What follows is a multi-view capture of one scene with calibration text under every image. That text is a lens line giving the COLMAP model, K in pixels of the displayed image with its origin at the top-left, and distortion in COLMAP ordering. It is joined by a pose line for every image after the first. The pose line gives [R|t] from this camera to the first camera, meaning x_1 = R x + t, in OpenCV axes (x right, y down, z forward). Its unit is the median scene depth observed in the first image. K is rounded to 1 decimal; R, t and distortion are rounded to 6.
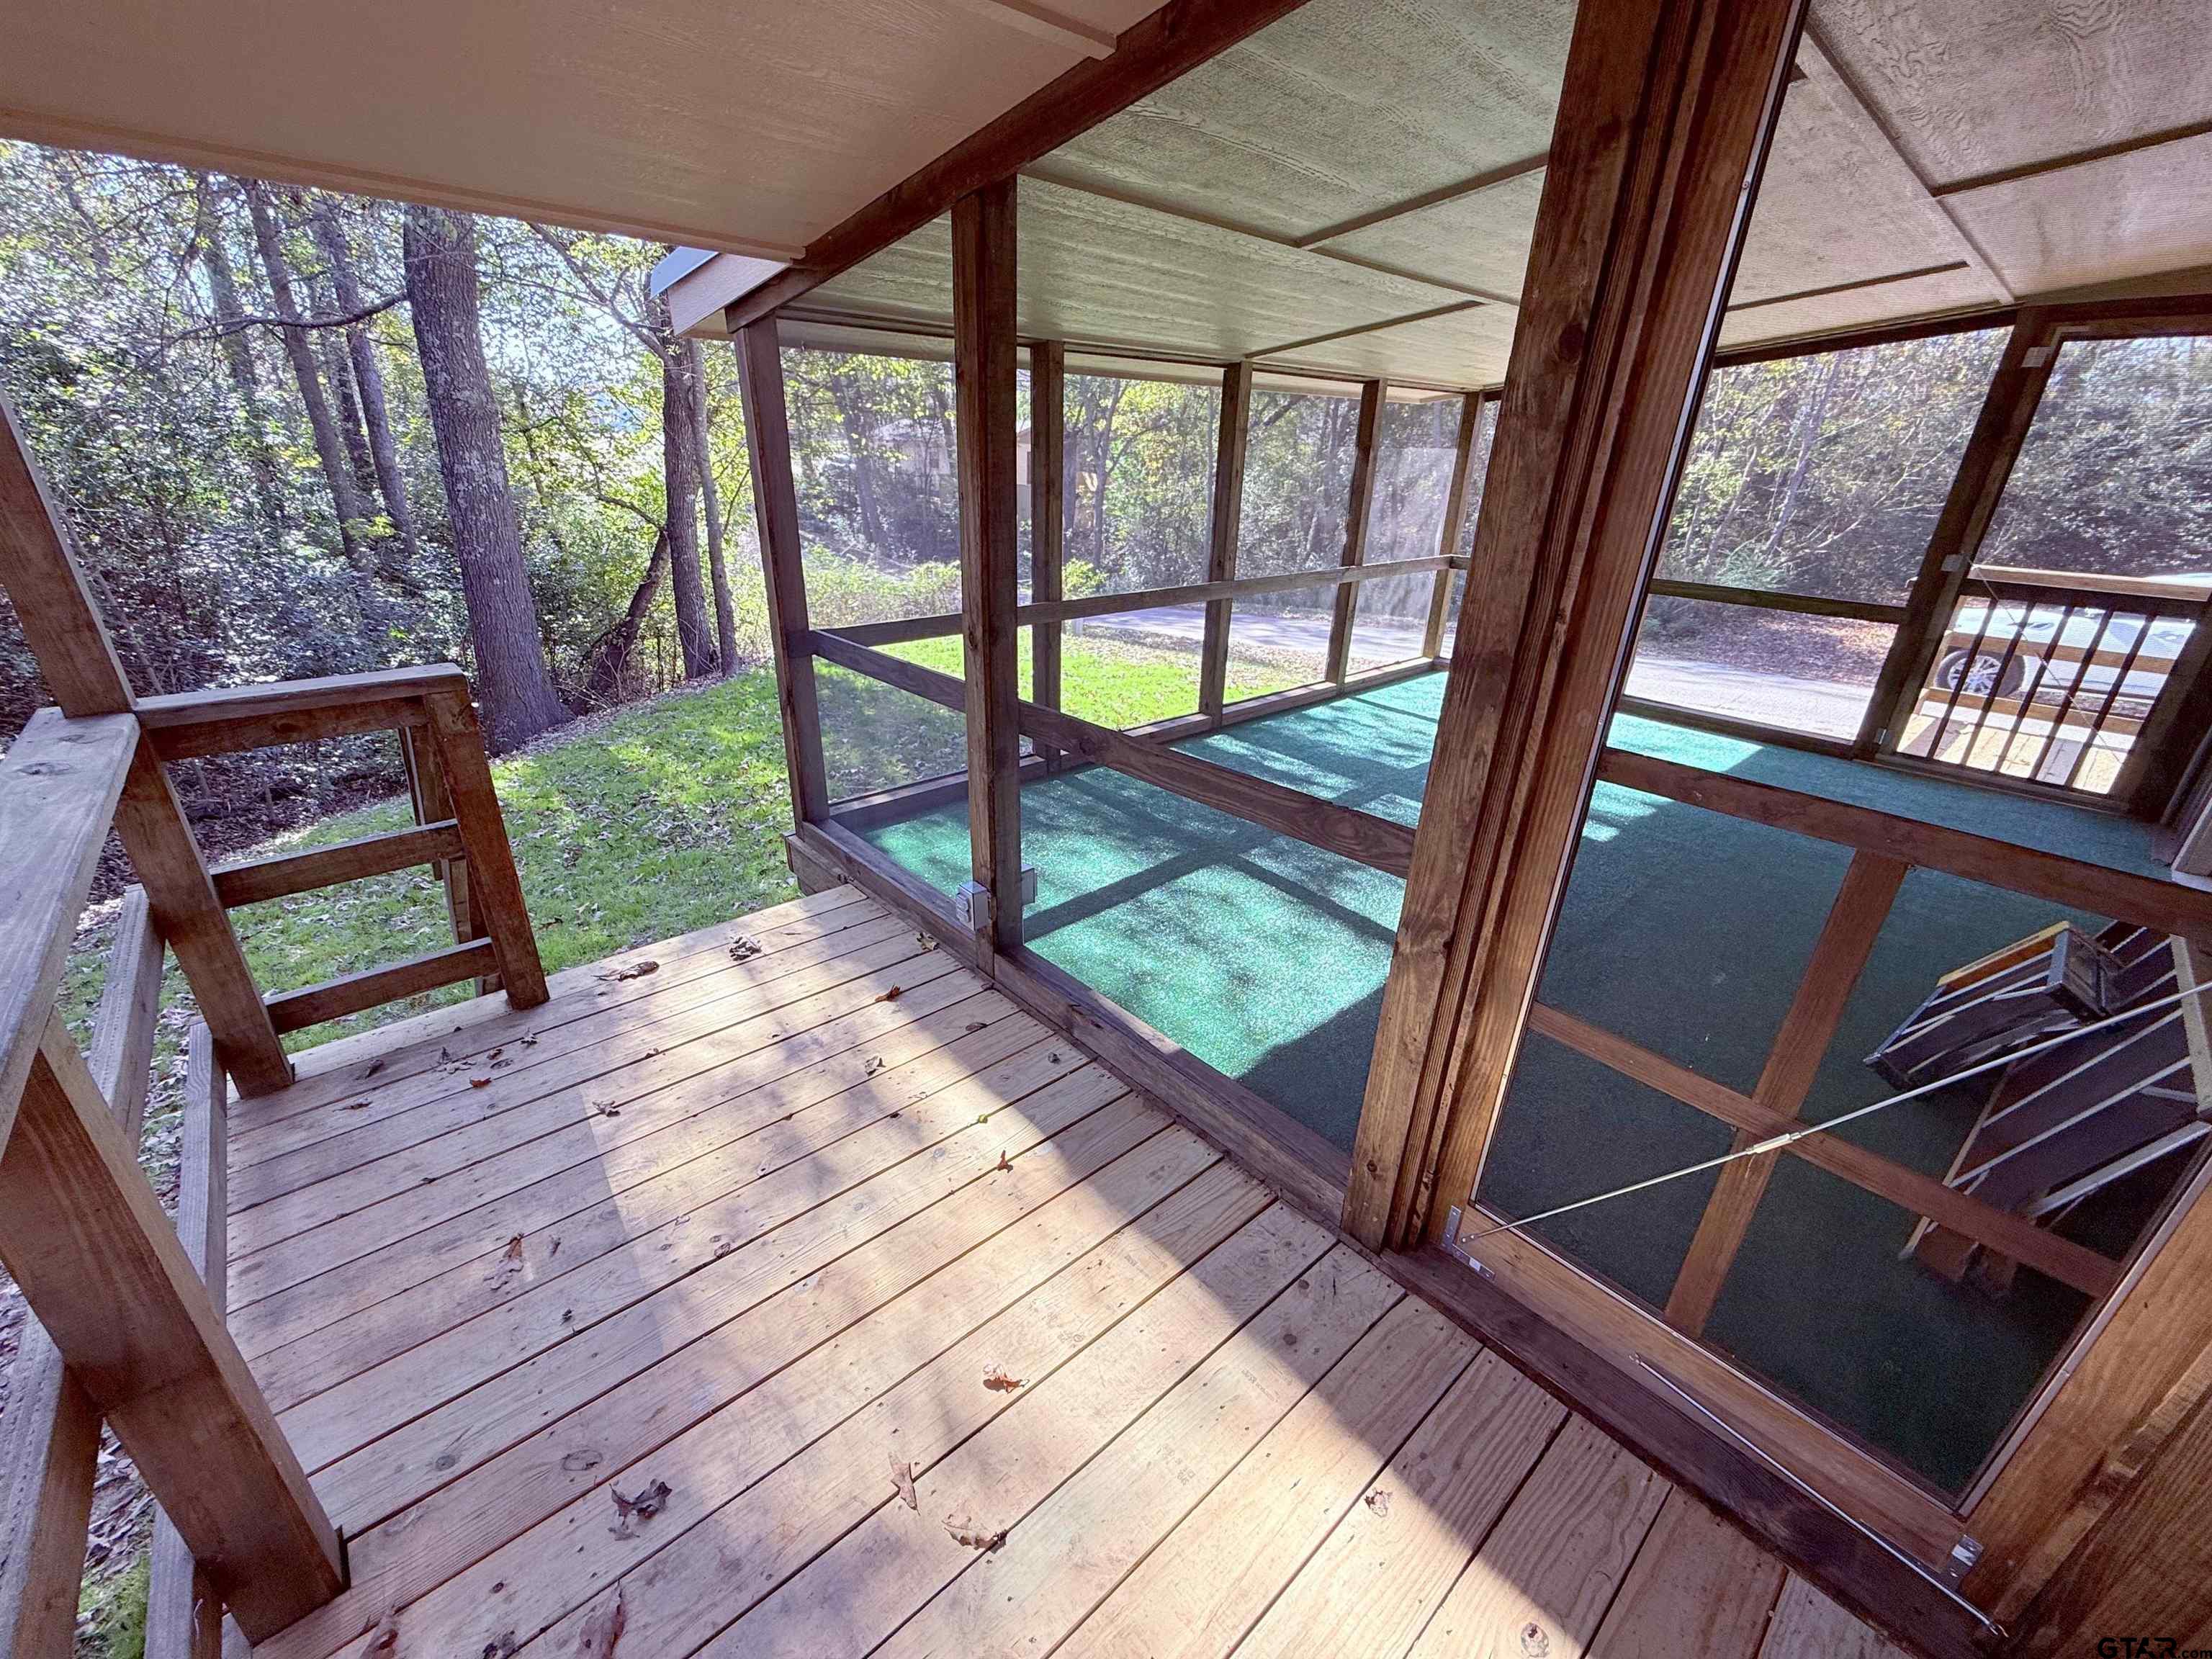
lens RADIAL K [[877.3, 0, 1100.3], [0, 877.3, 830.4], [0, 0, 1]] dist [0.001043, 0.000137]
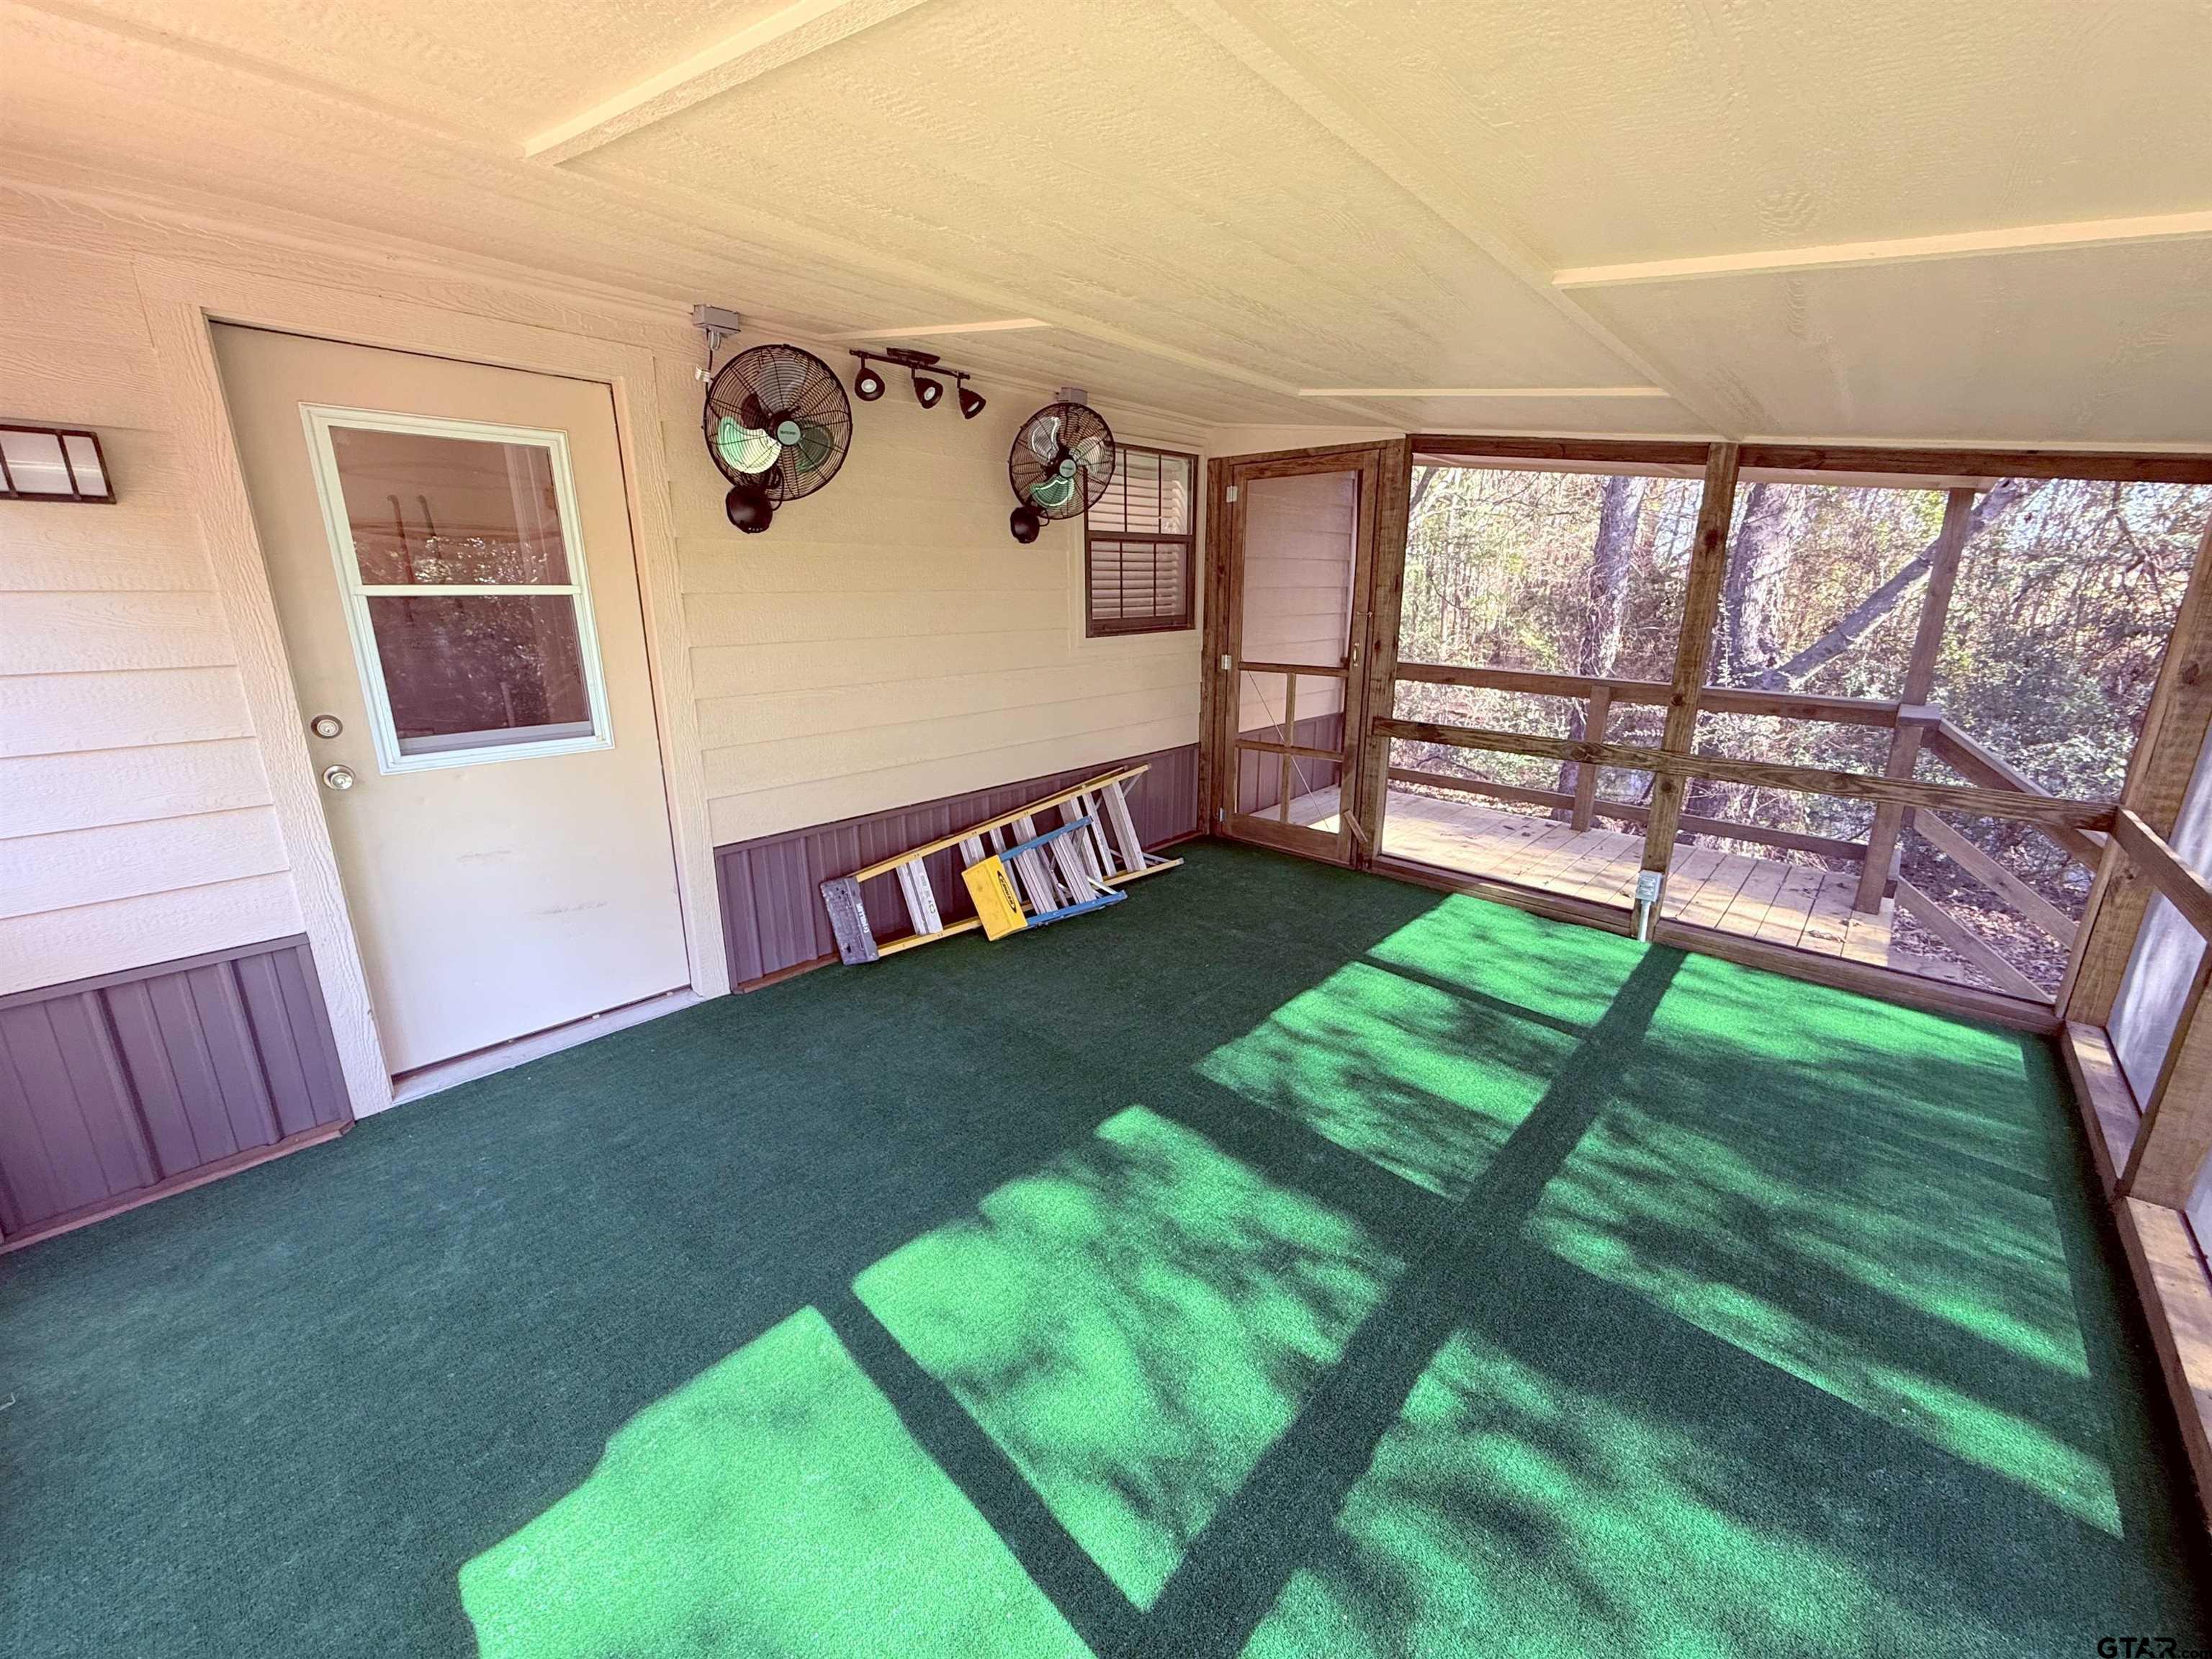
lens RADIAL K [[877.3, 0, 1100.3], [0, 877.3, 830.4], [0, 0, 1]] dist [0.001043, 0.000137]
pose [[-0.994111, -0.010192, -0.107886, 0.615635], [-0.076289, 0.772878, 0.629952, -0.540364], [0.076962, 0.634473, -0.769104, 1.273474]]
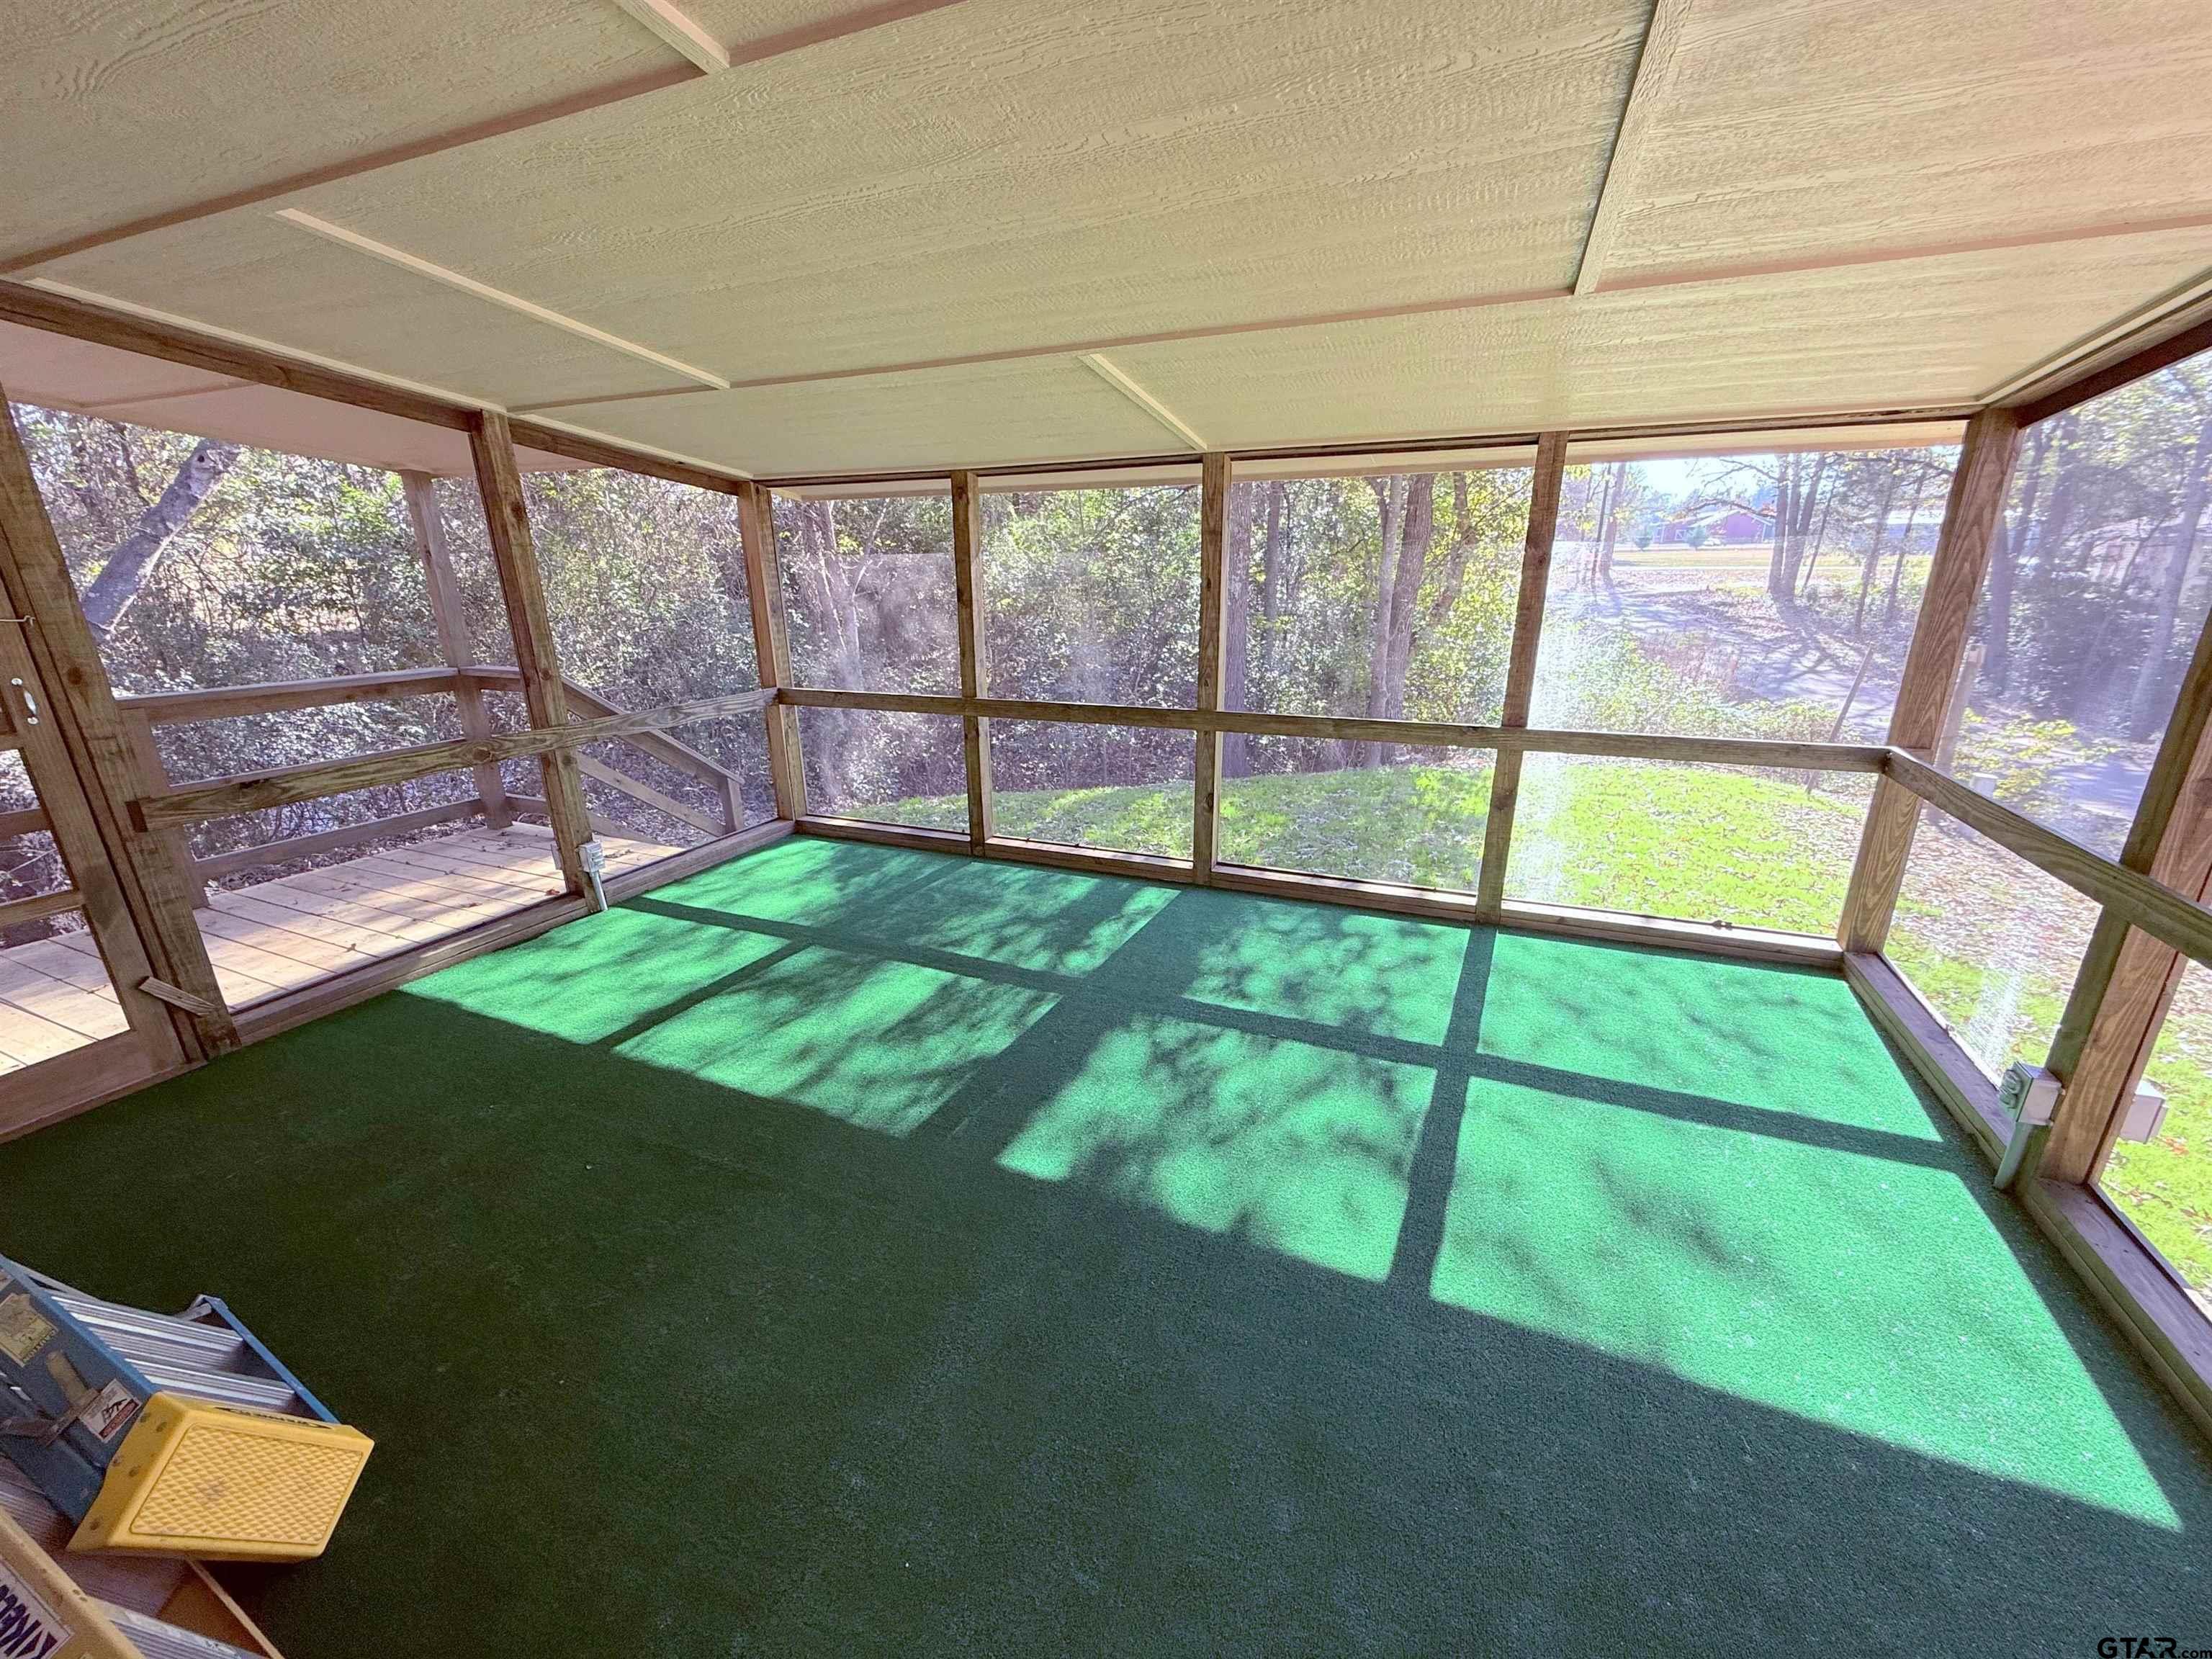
lens RADIAL K [[877.3, 0, 1100.3], [0, 877.3, 830.4], [0, 0, 1]] dist [0.001043, 0.000137]
pose [[0.417036, 0.236553, -0.877567, 0.978591], [-0.340256, 0.935958, 0.090597, -0.254419], [0.842797, 0.260815, 0.470817, 0.654831]]
